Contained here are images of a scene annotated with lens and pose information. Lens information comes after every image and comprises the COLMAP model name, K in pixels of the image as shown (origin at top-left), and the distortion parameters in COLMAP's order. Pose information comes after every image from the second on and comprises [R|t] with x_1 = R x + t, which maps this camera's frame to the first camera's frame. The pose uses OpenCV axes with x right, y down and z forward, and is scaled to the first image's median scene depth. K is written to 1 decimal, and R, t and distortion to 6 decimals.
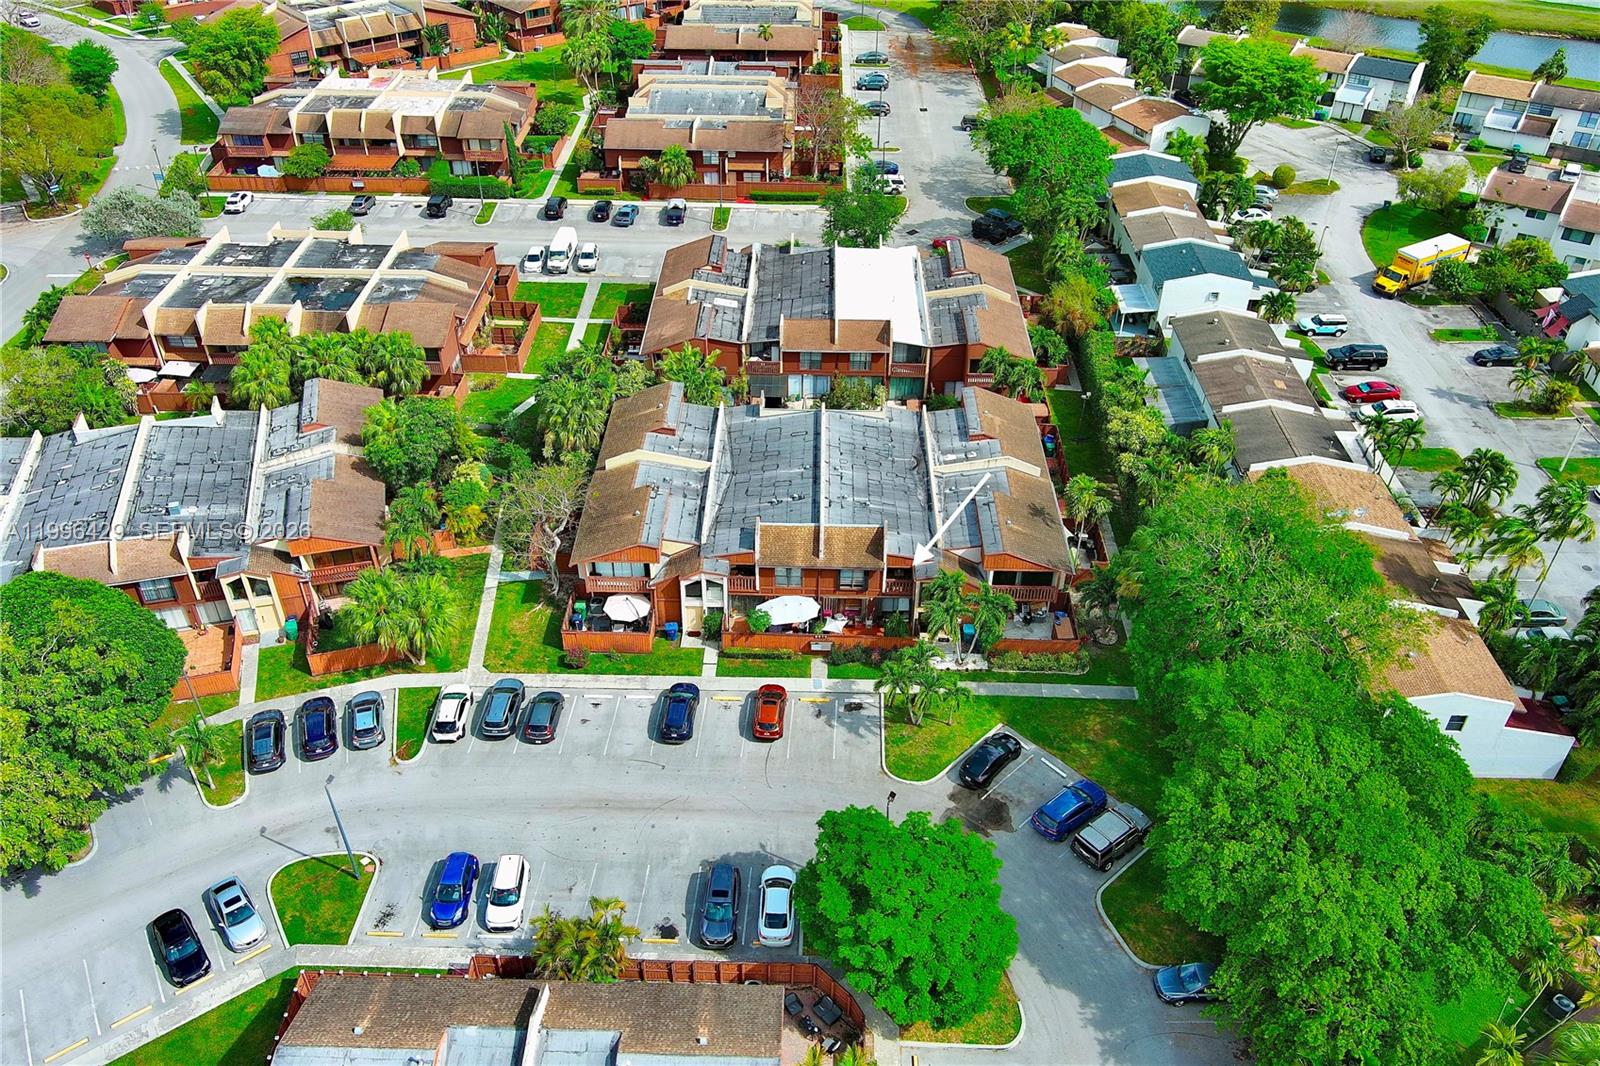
lens RADIAL K [[1236.7, 0, 800.0], [0, 1236.7, 533.0], [0, 0, 1]] dist [0.049547, -0.085872]
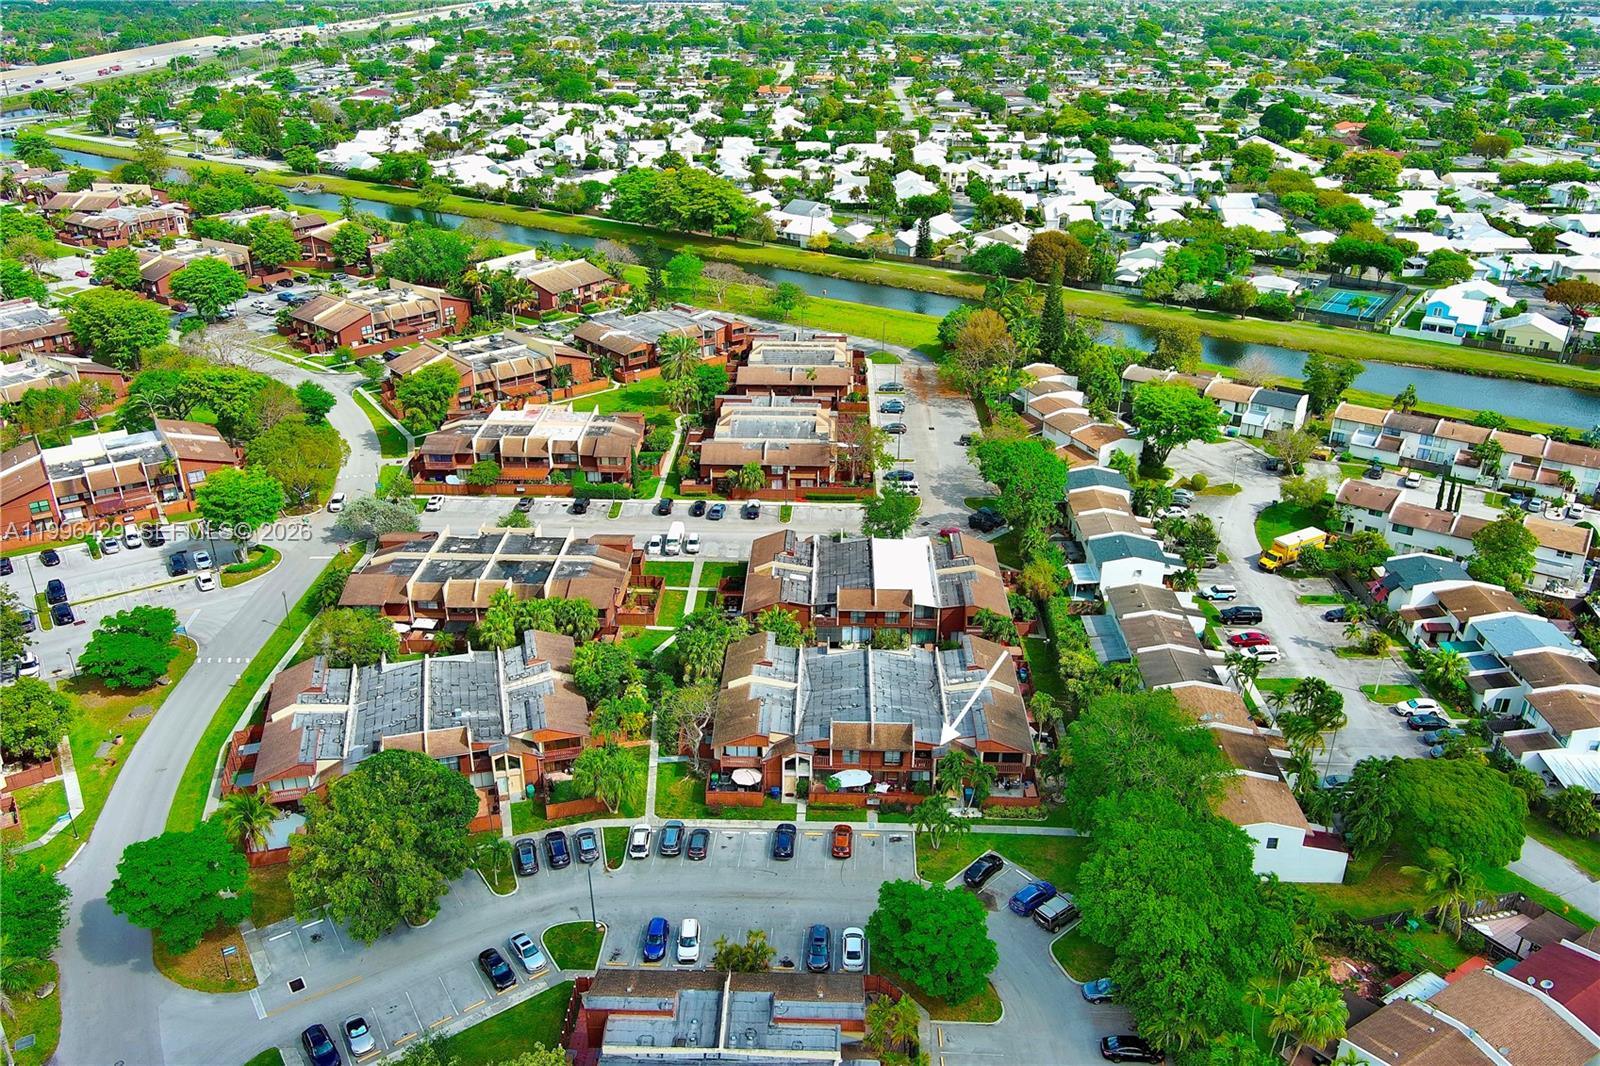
lens RADIAL K [[1236.7, 0, 800.0], [0, 1236.7, 533.0], [0, 0, 1]] dist [0.049547, -0.085872]
pose [[0.999941, -0.000719, -0.010809, -0.041947], [-0.001470, 0.979562, -0.201135, 0.054477], [0.010733, 0.201139, 0.979504, -0.428075]]
